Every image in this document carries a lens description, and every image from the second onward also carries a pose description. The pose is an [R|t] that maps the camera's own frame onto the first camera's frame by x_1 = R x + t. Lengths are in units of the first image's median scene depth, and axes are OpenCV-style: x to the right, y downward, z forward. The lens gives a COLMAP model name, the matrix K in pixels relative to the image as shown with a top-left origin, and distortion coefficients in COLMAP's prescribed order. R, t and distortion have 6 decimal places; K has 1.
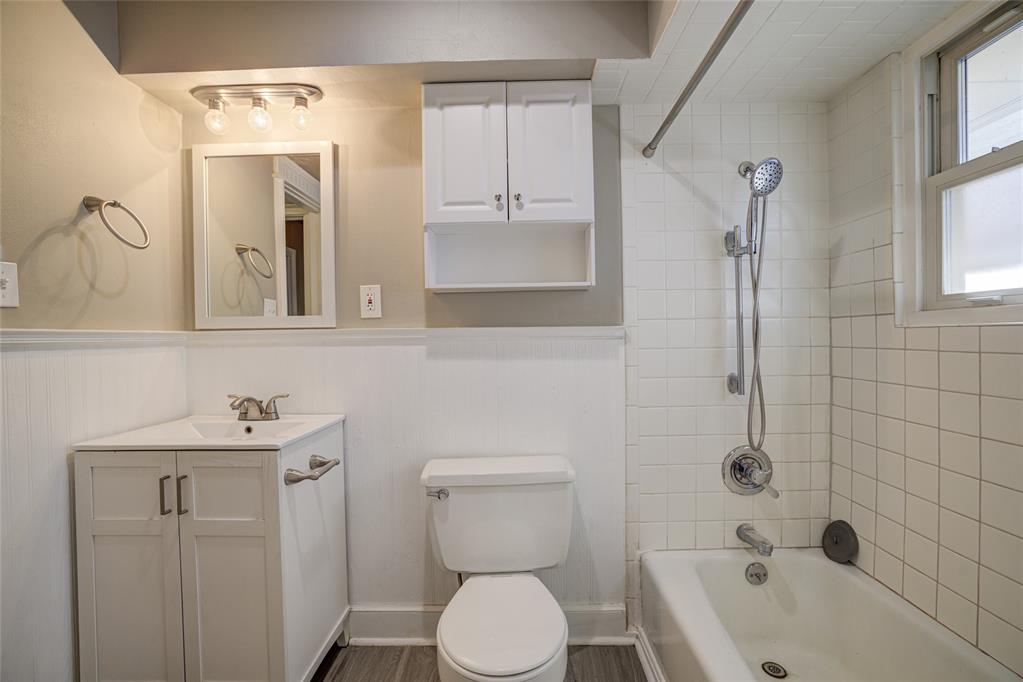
lens RADIAL K [[439.8, 0, 514.4], [0, 439.8, 340.8], [0, 0, 1]] dist [-0.045294, 0.016223]
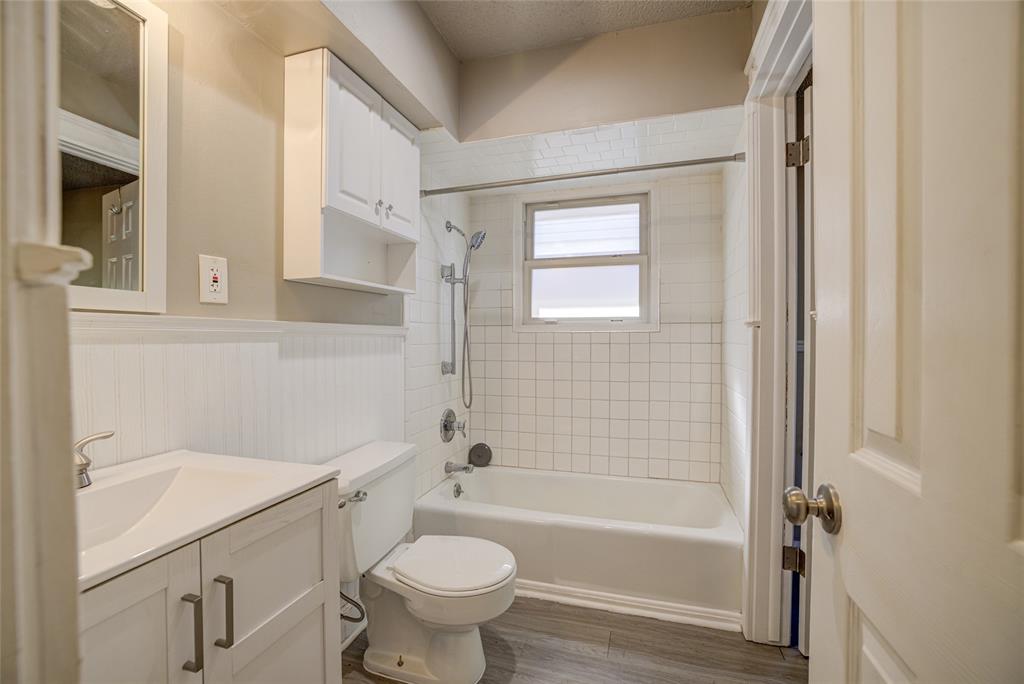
lens RADIAL K [[440.3, 0, 514.0], [0, 440.3, 335.2], [0, 0, 1]] dist [-0.045294, 0.016223]
pose [[0.280726, 0.015000, 0.959671, -0.898018], [0.004607, 0.999845, -0.016976, 0.013609], [-0.959777, 0.009186, 0.280613, 0.365293]]
